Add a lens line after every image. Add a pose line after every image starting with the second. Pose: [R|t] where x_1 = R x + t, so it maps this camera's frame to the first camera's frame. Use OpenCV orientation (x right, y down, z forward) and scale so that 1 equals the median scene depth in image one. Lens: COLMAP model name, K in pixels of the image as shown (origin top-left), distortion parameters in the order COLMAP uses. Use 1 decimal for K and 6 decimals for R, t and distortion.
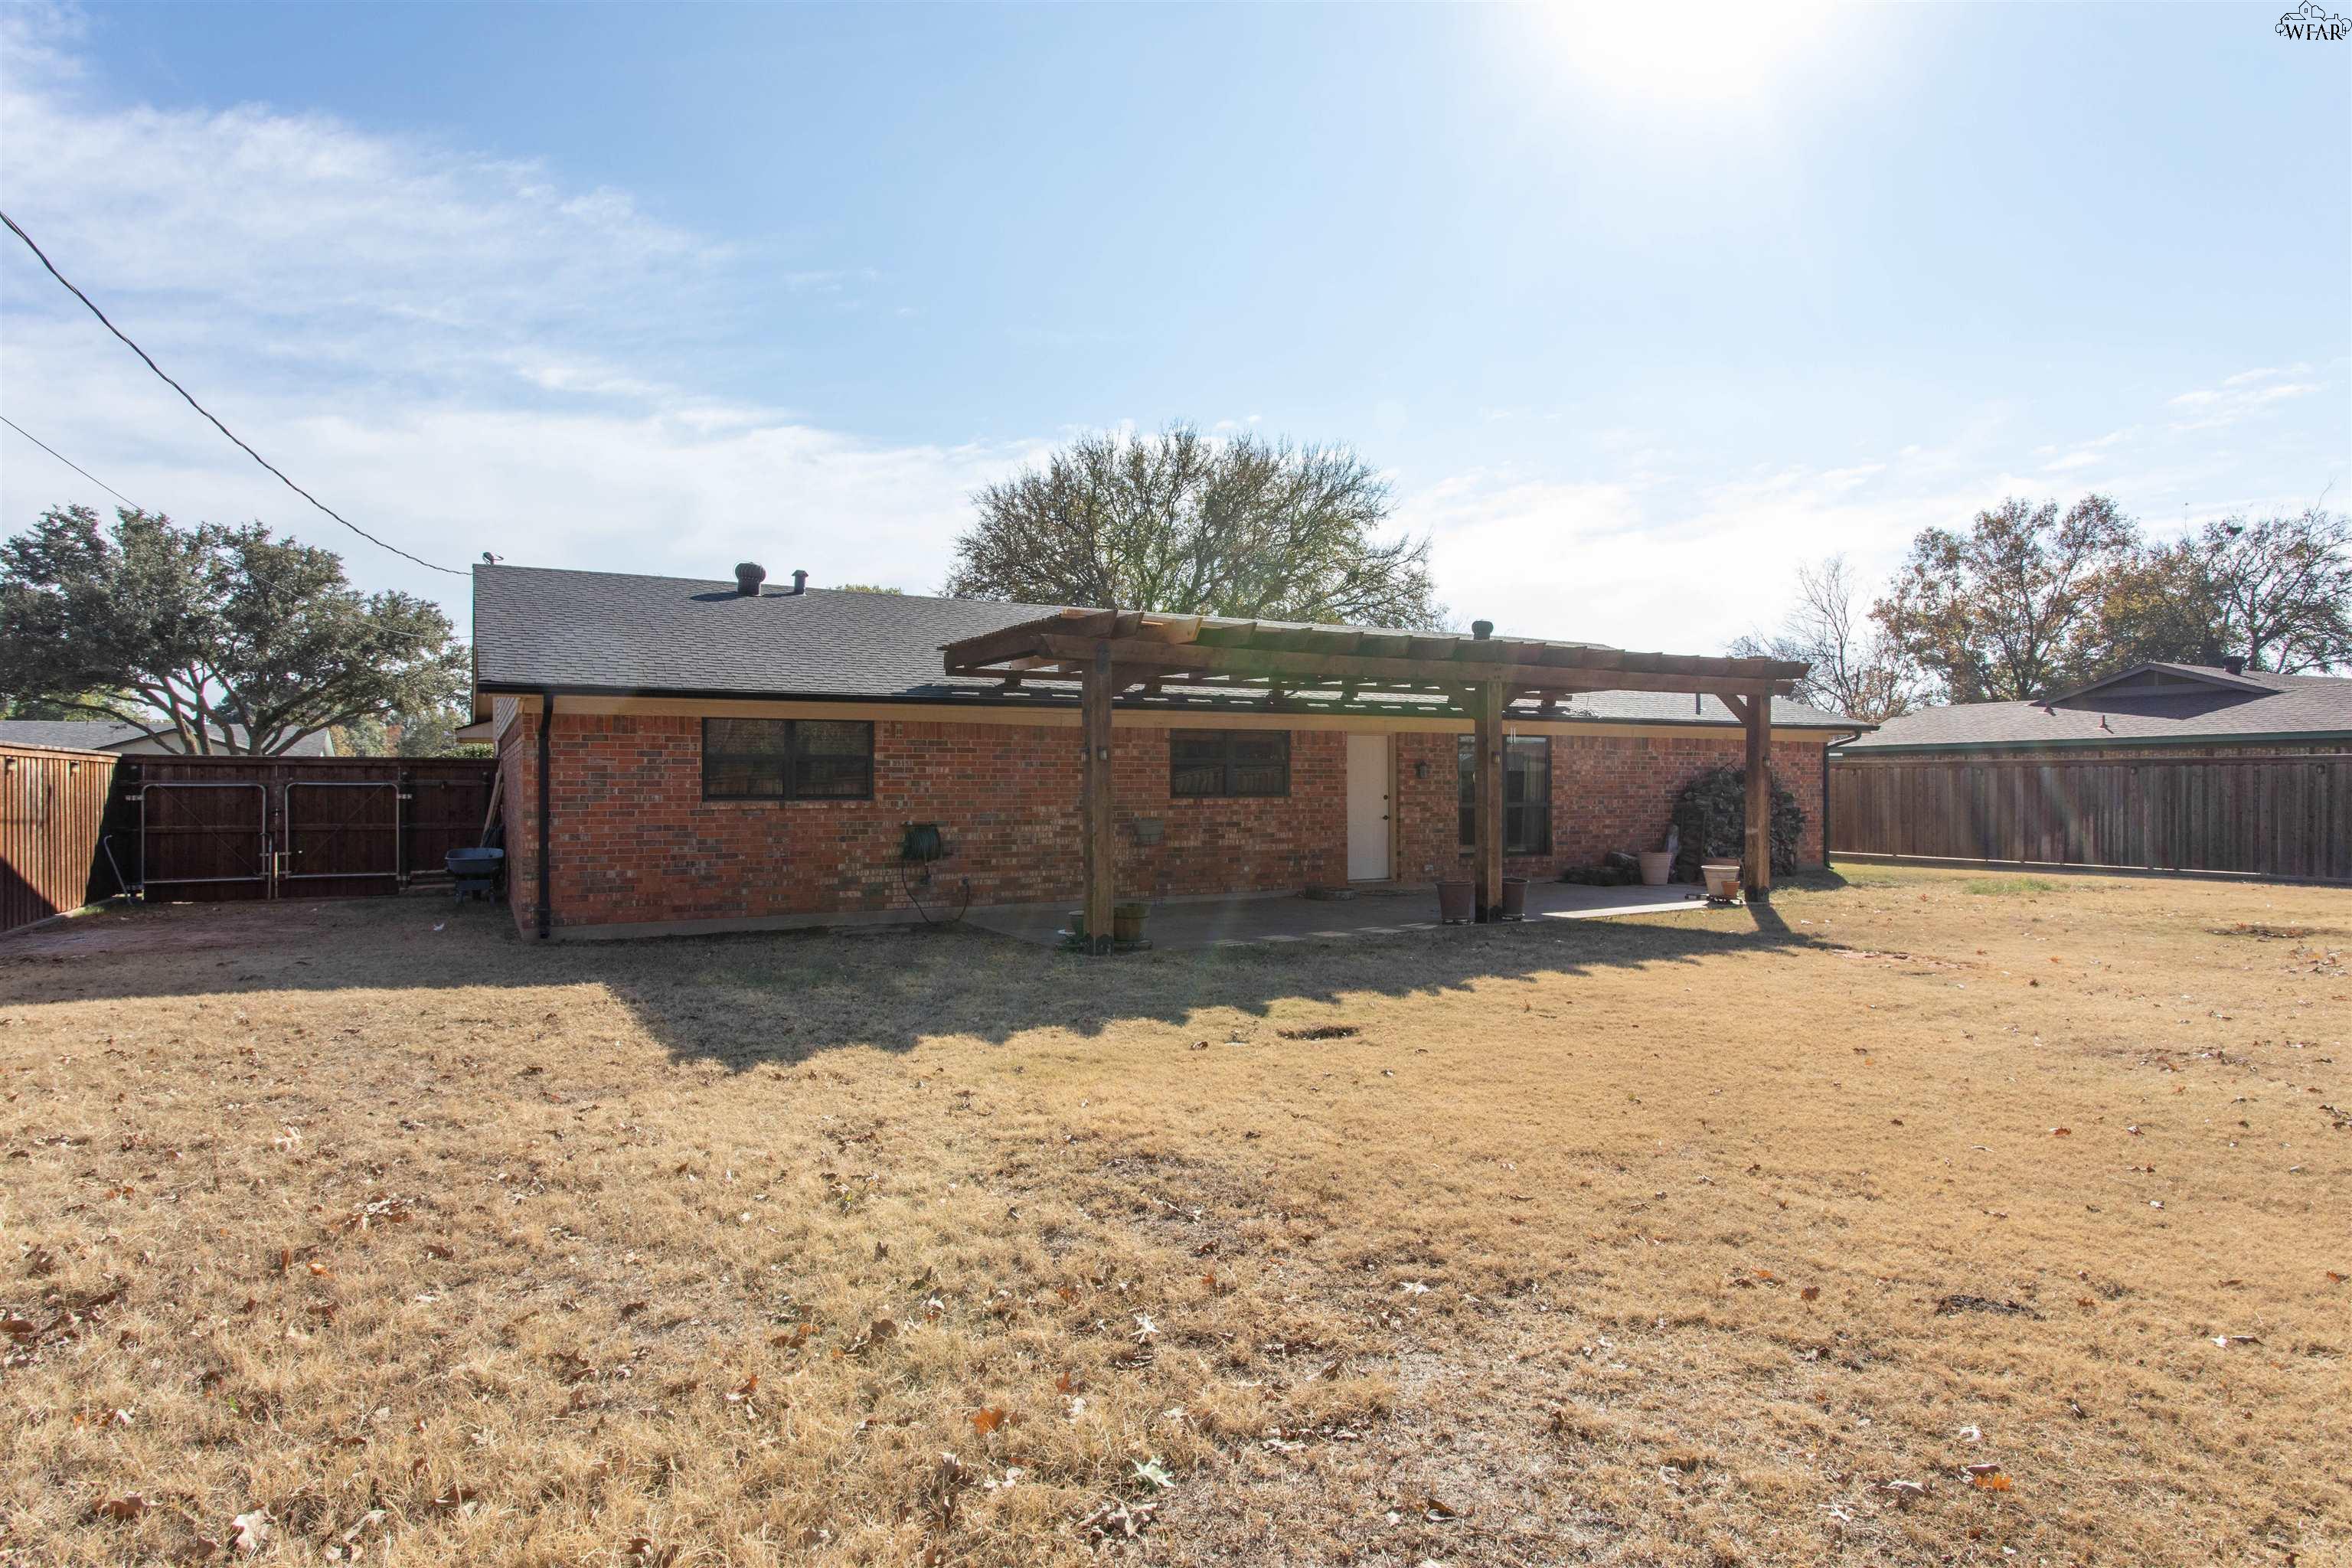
lens RADIAL K [[1321.8, 0, 1171.5], [0, 1321.8, 803.0], [0, 0, 1]] dist [0.009822, 0.000959]
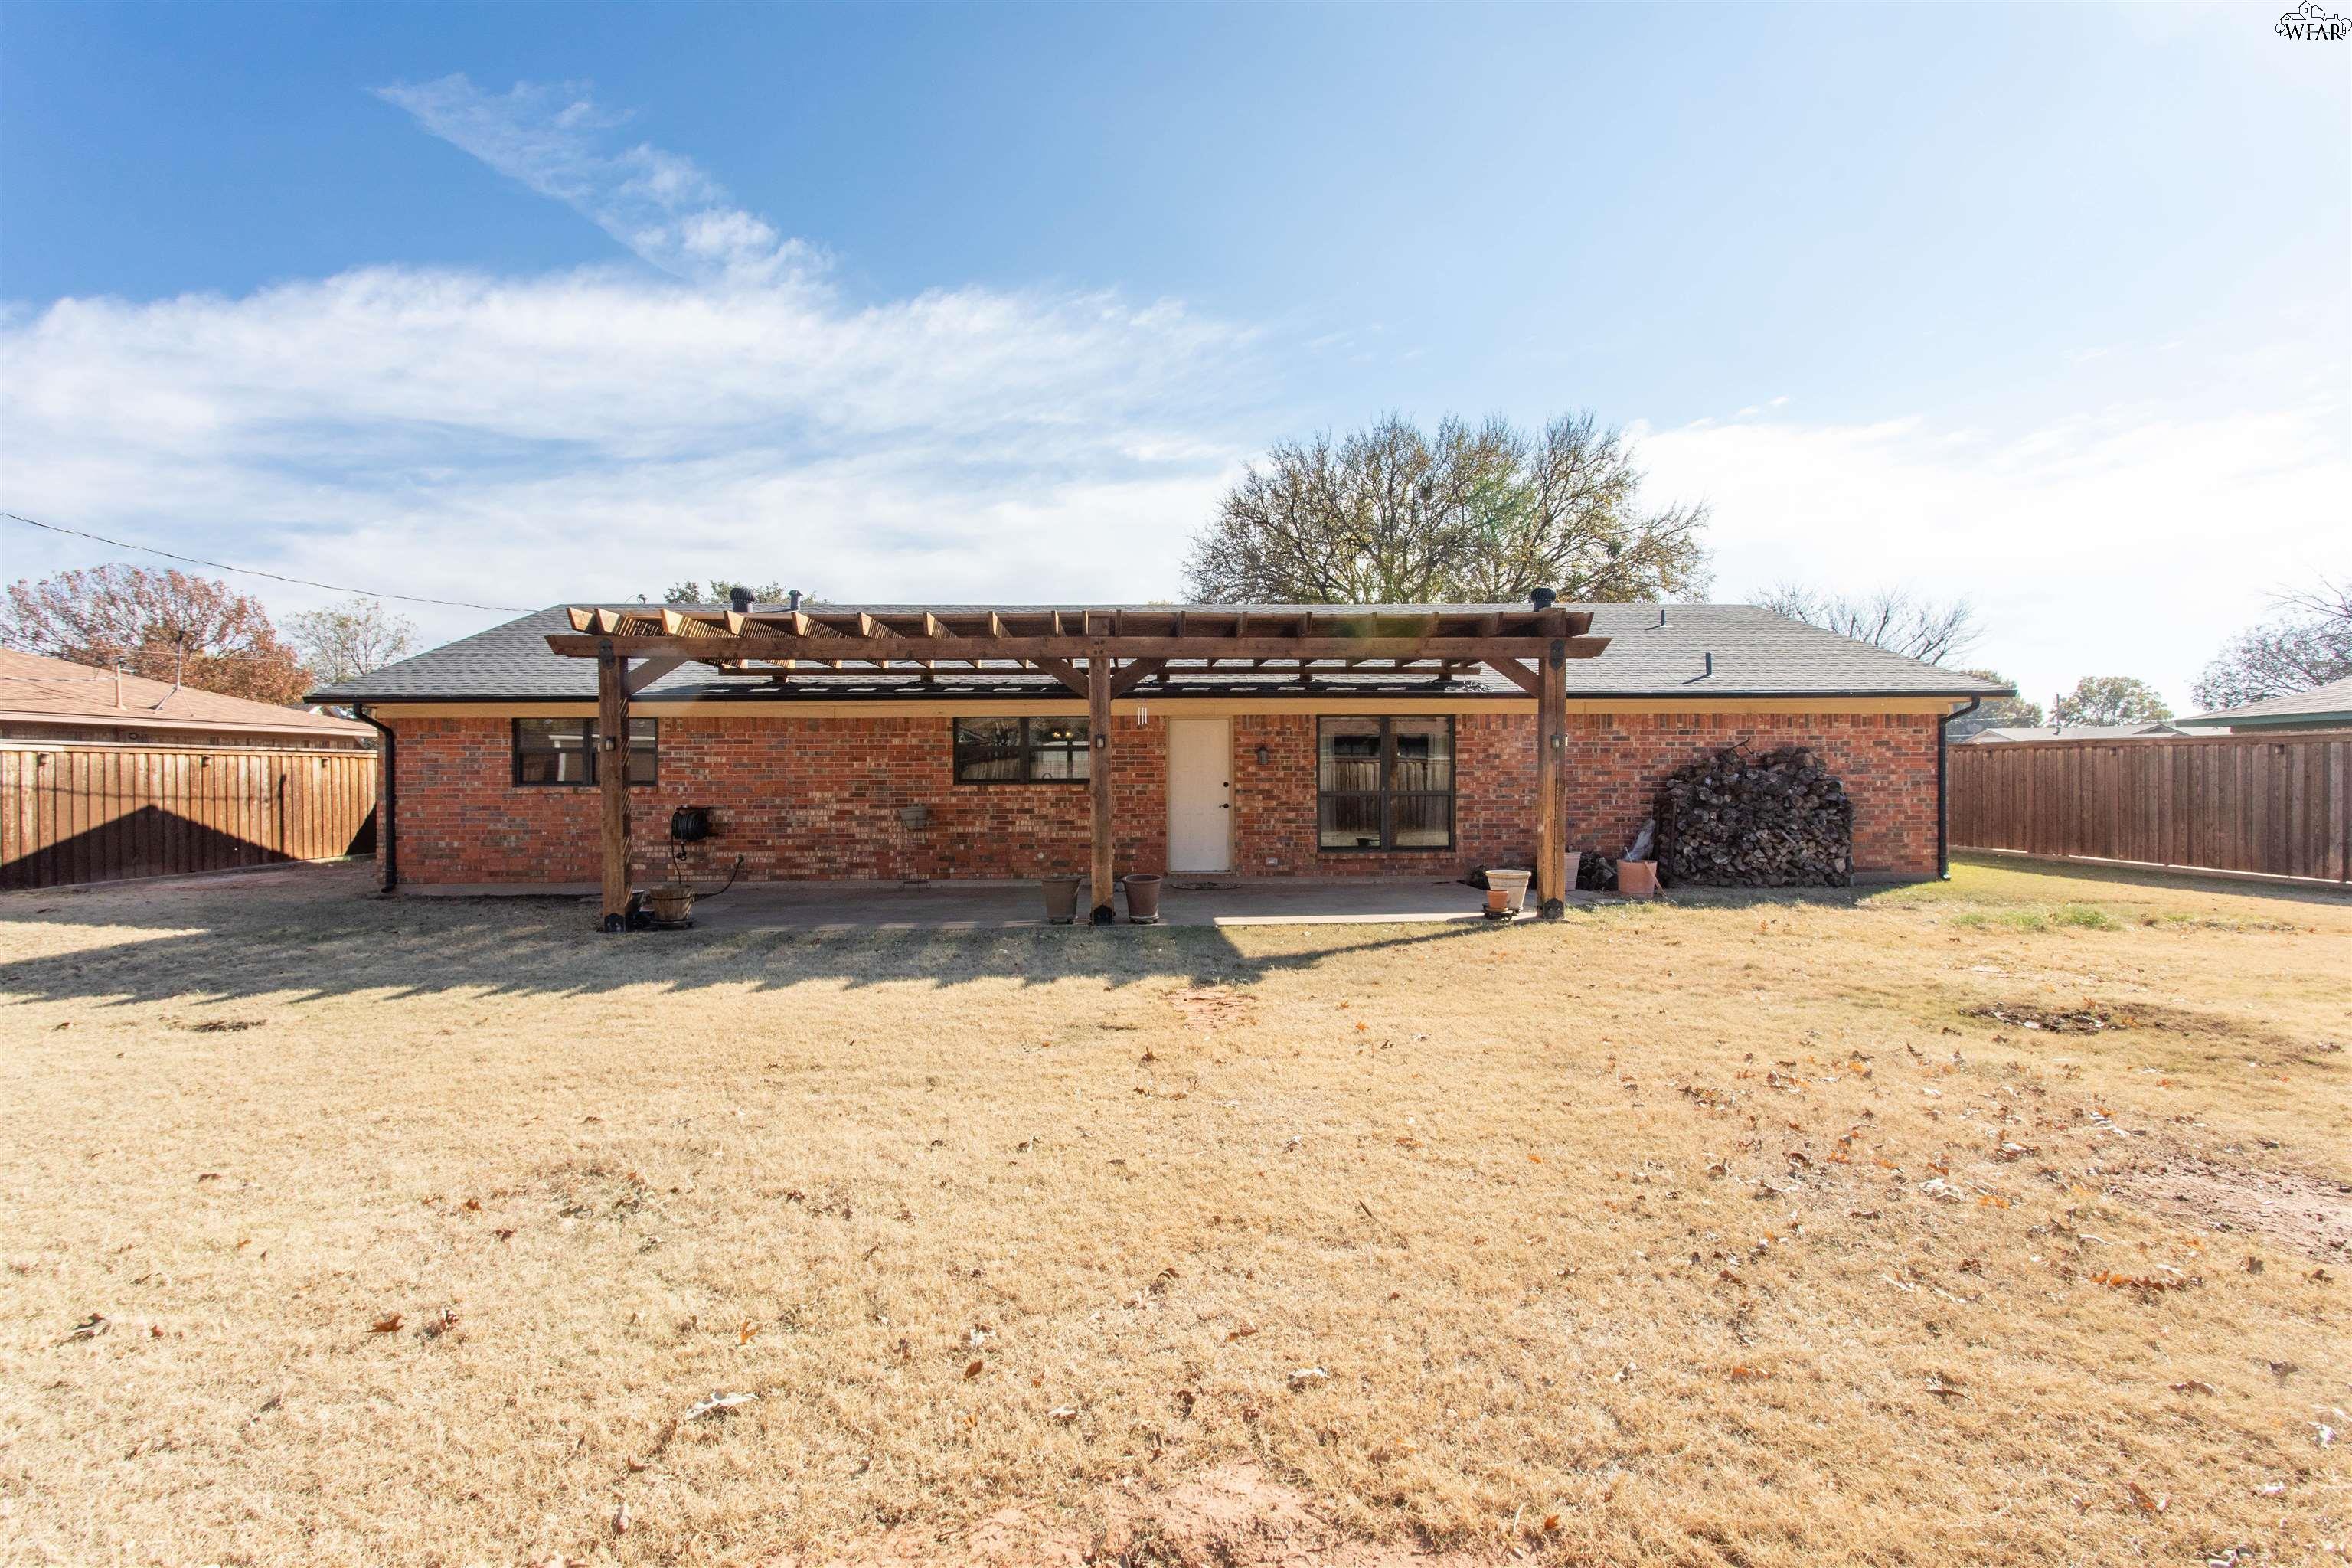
lens RADIAL K [[1138.9, 0, 1169.4], [0, 1138.9, 764.8], [0, 0, 1]] dist [-0.004420, 0.002430]
pose [[0.884761, -0.003653, -0.466031, 0.442491], [-0.003718, 0.999882, -0.014895, -0.005281], [0.466030, 0.014911, 0.884643, 0.230607]]
